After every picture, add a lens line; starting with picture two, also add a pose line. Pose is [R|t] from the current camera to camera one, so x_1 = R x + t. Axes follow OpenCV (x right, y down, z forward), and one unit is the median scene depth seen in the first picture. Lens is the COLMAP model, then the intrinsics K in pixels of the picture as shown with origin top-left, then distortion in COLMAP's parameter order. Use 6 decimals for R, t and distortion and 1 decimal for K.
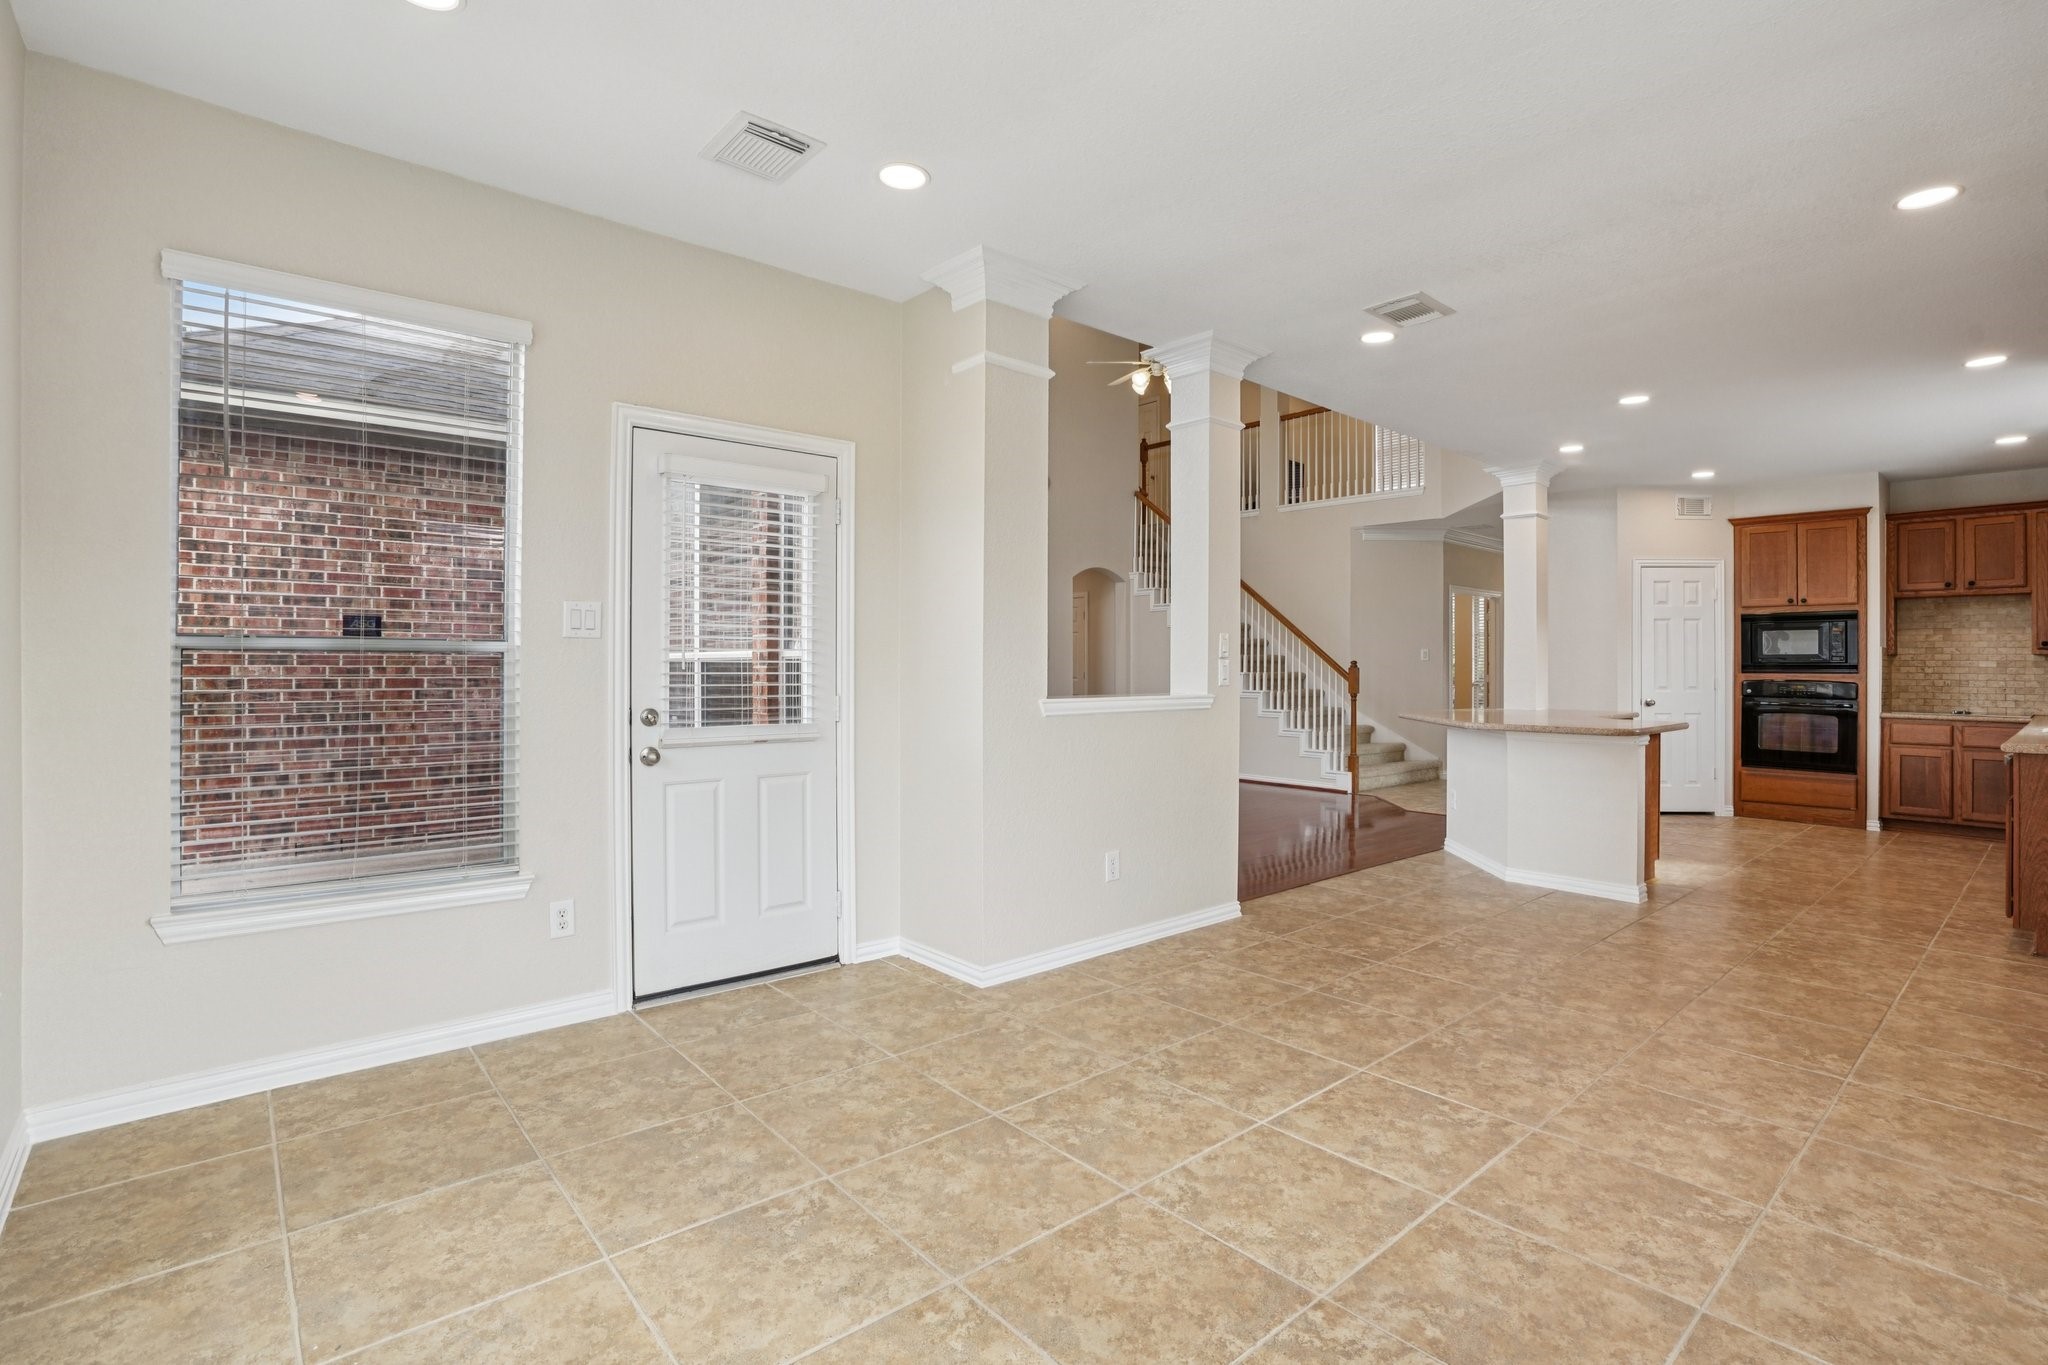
lens RADIAL K [[978.8, 0, 1017.3], [0, 978.8, 654.0], [0, 0, 1]] dist [-0.044634, 0.010790]
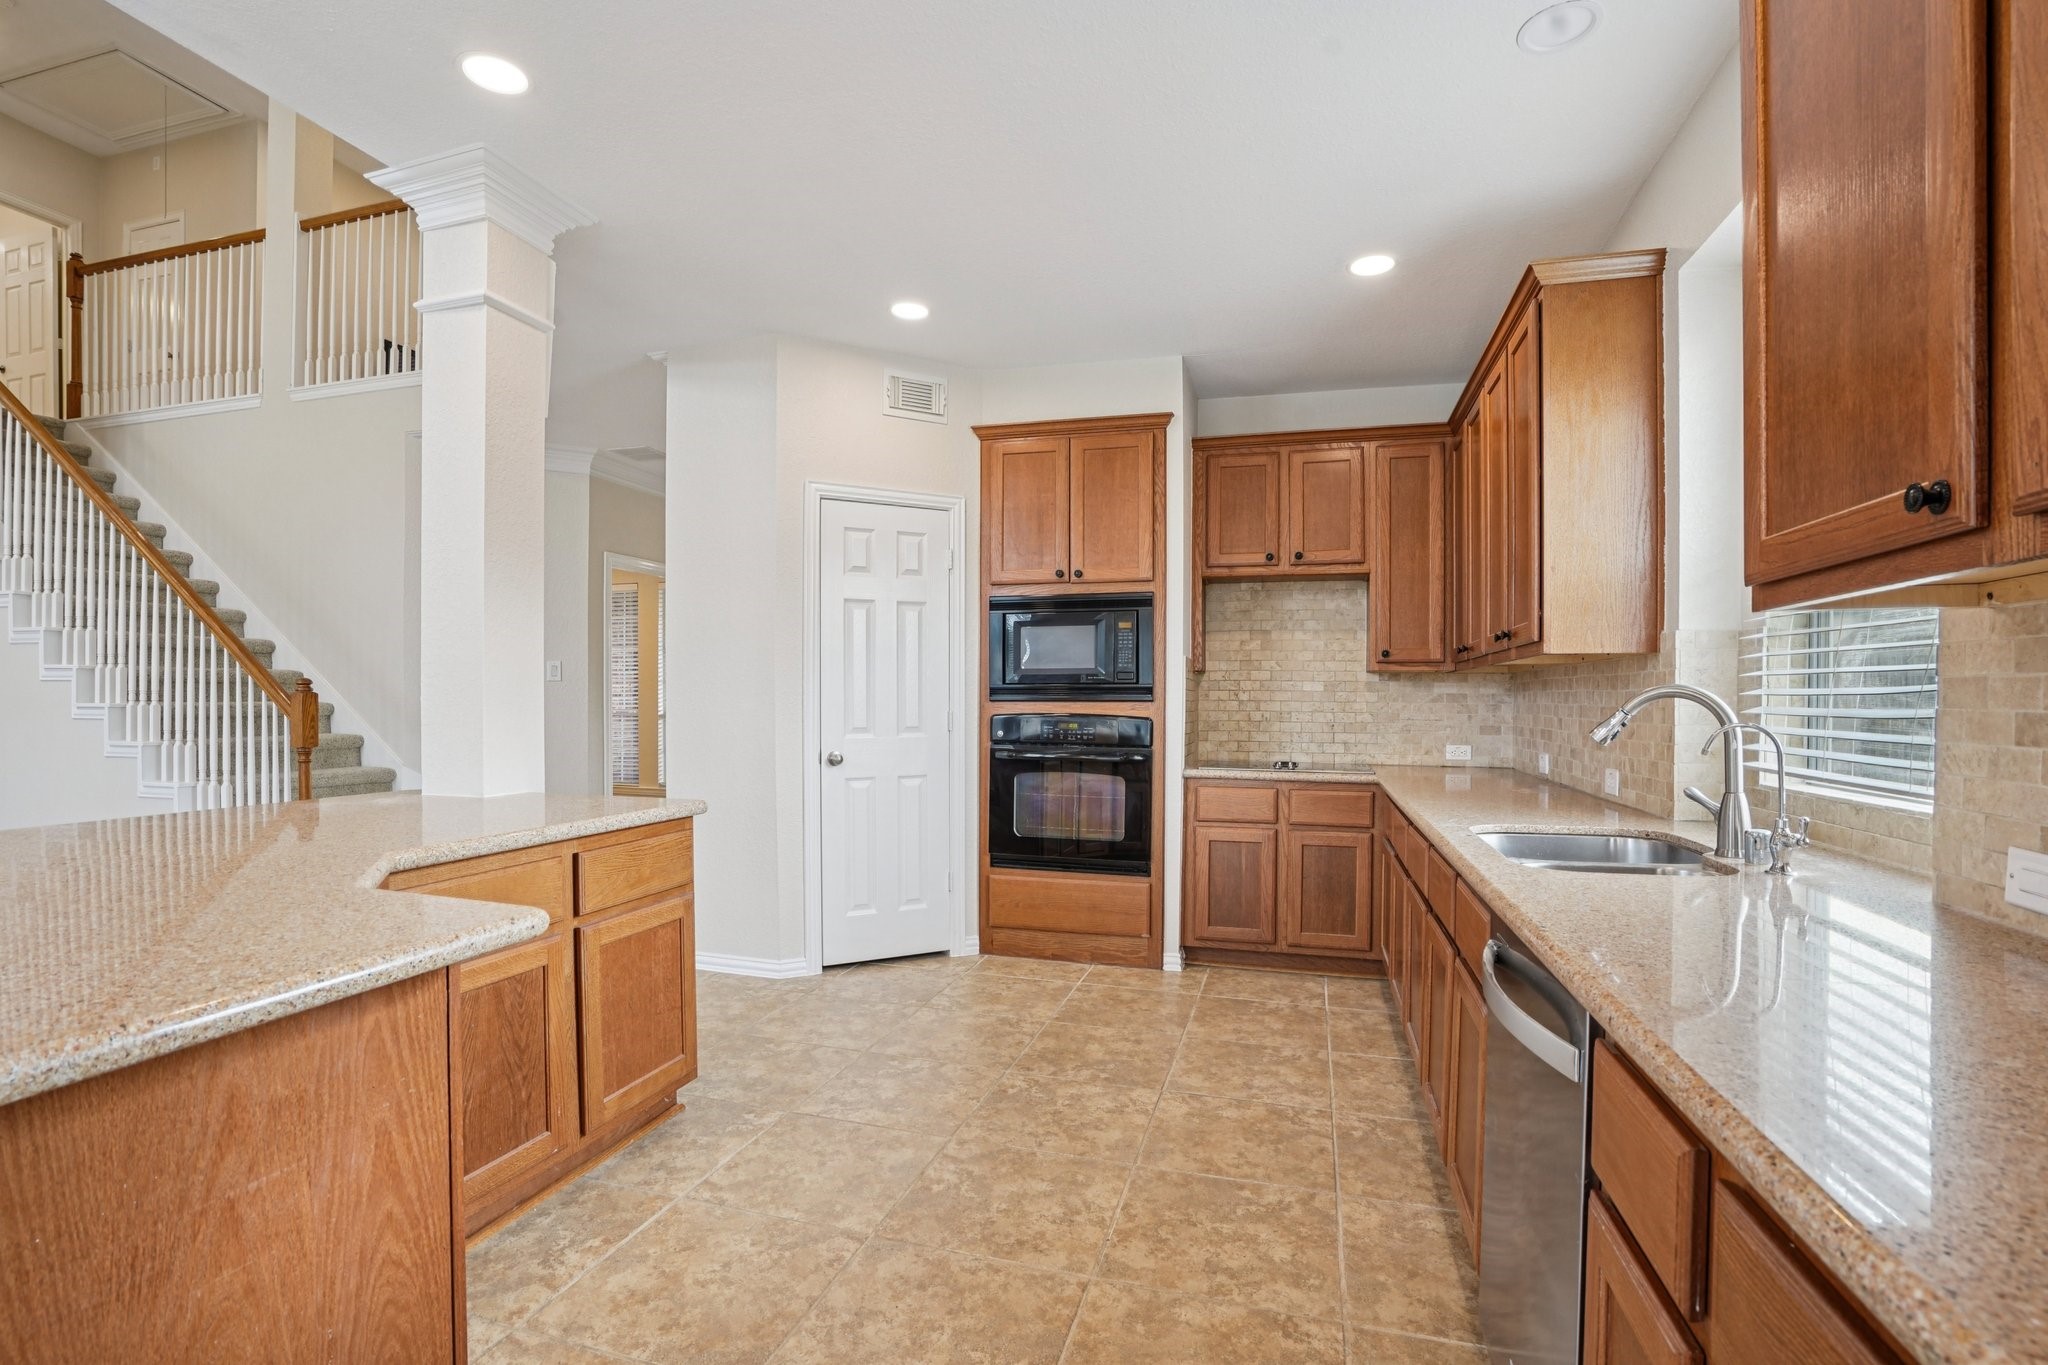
lens RADIAL K [[978.8, 0, 1031.7], [0, 978.8, 699.4], [0, 0, 1]] dist [-0.044634, 0.010790]
pose [[0.835014, -0.007454, 0.550178, 0.488343], [-0.003902, 0.999803, 0.019467, 0.007279], [-0.550214, -0.018402, 0.834821, 0.536444]]
